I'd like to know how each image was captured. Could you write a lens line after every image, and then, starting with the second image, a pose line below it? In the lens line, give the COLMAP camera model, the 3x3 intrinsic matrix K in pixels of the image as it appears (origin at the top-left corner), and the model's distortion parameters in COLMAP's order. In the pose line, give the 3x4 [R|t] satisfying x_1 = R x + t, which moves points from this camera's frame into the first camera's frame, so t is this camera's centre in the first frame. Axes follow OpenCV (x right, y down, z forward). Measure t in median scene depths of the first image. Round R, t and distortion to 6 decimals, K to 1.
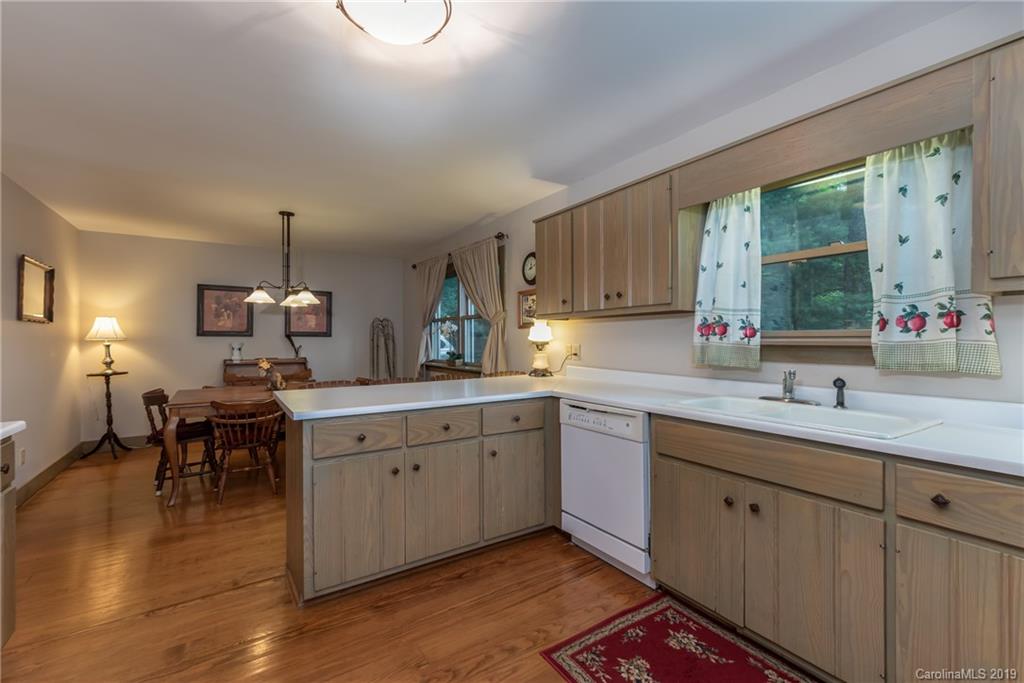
lens RADIAL K [[438.8, 0, 510.0], [0, 438.8, 338.1], [0, 0, 1]] dist [0.006519, 0.000404]
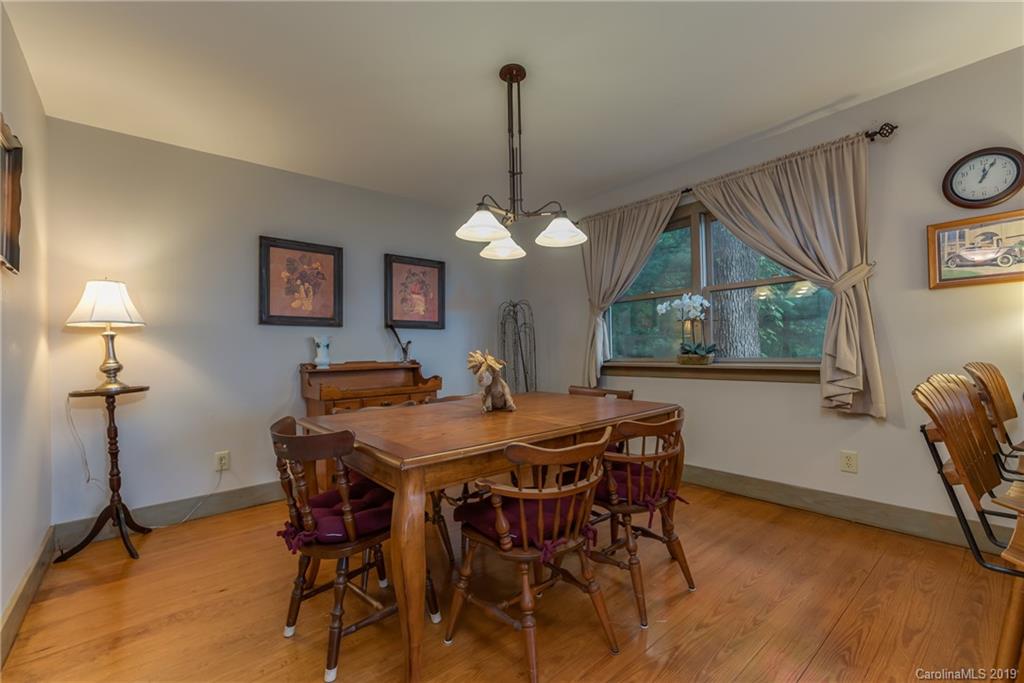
lens RADIAL K [[438.8, 0, 513.9], [0, 438.8, 344.0], [0, 0, 1]] dist [0.006519, 0.000404]
pose [[0.992931, -0.015023, 0.117736, -0.507324], [0.016788, 0.999761, -0.014017, 0.041198], [-0.117497, 0.015894, 0.992946, 0.432103]]
